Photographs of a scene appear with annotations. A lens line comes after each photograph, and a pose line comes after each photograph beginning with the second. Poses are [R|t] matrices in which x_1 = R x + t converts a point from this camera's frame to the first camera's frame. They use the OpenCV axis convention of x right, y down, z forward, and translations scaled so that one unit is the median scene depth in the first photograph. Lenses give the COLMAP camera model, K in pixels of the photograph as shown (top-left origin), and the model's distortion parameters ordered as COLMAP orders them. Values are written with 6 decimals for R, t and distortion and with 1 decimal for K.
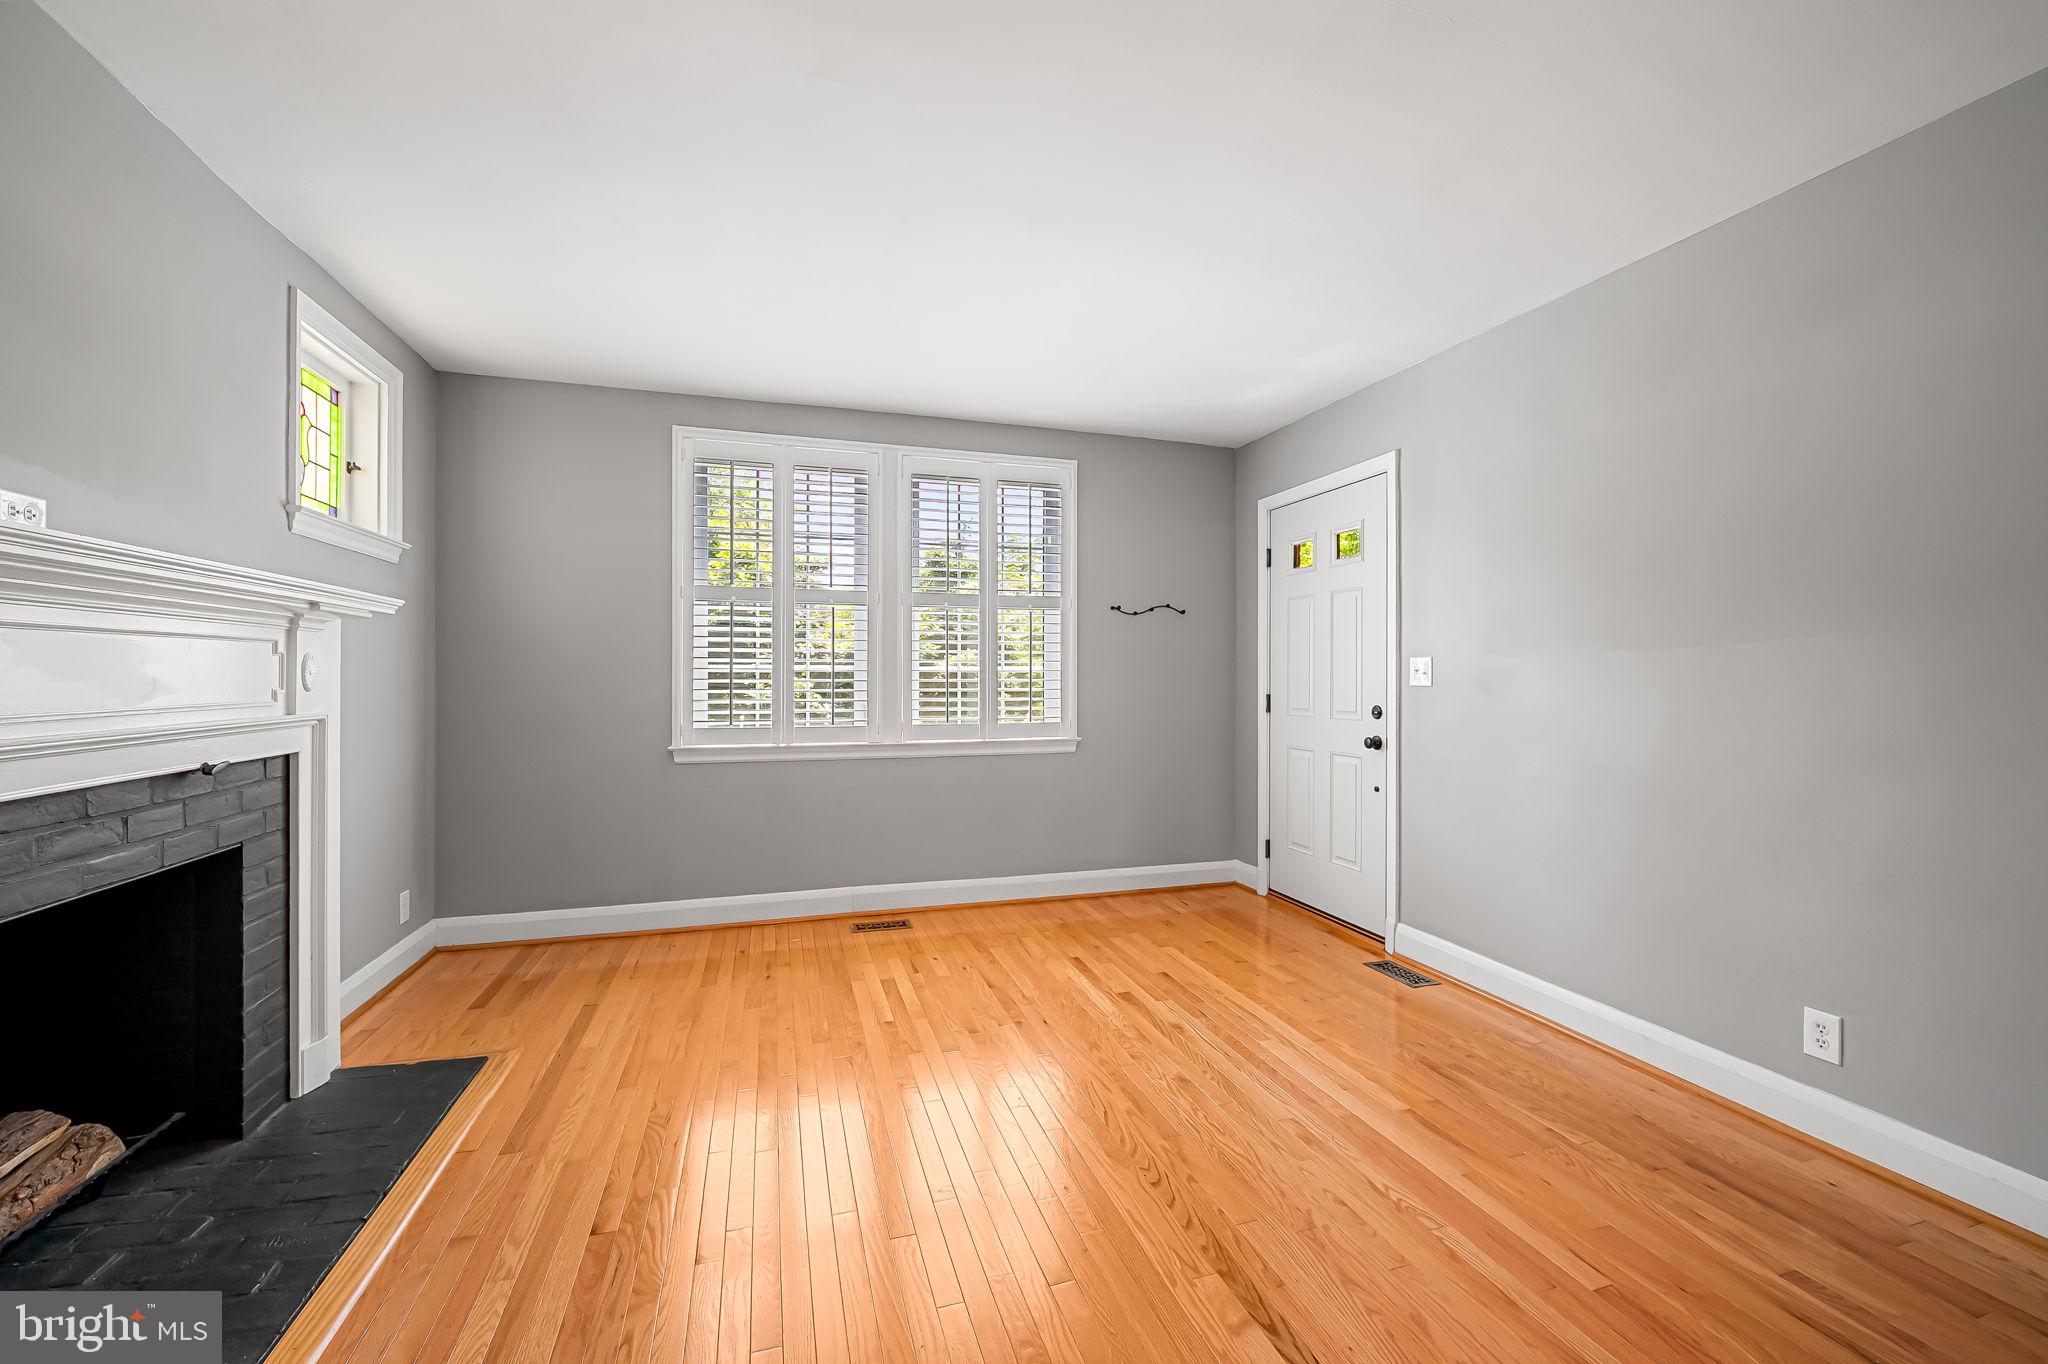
lens RADIAL K [[827.7, 0, 1024.2], [0, 827.7, 682.2], [0, 0, 1]] dist [-0.001804, -0.000285]
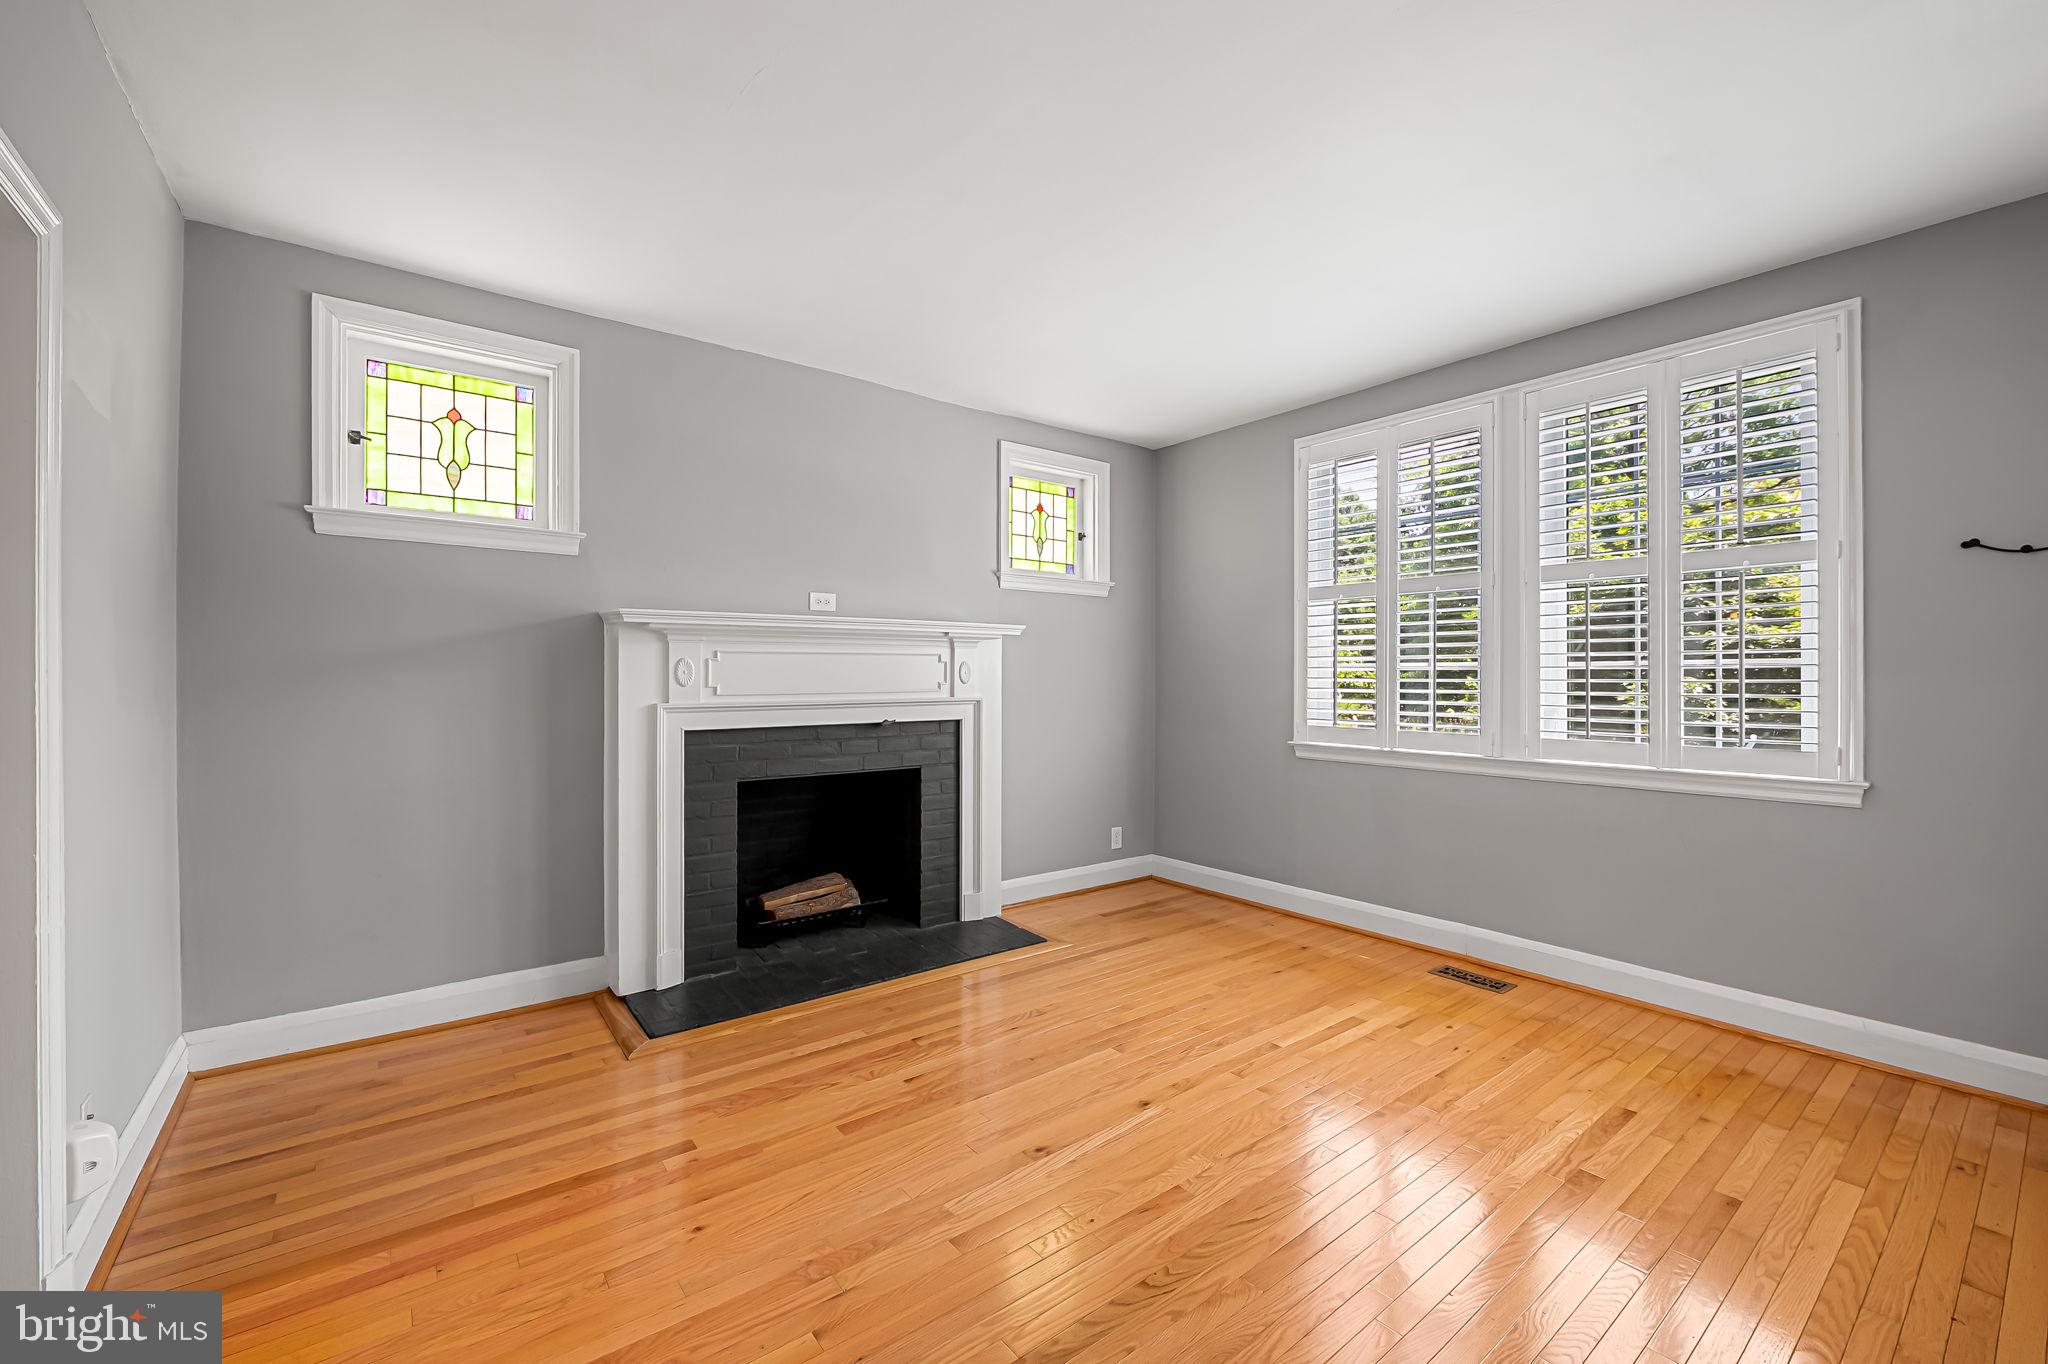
lens RADIAL K [[827.7, 0, 1024.2], [0, 827.7, 682.2], [0, 0, 1]] dist [-0.001804, -0.000285]
pose [[0.353709, 0.006504, -0.935333, 0.534925], [-0.007501, 0.999963, 0.004117, -0.000080], [0.935325, 0.005559, 0.353745, 0.355712]]
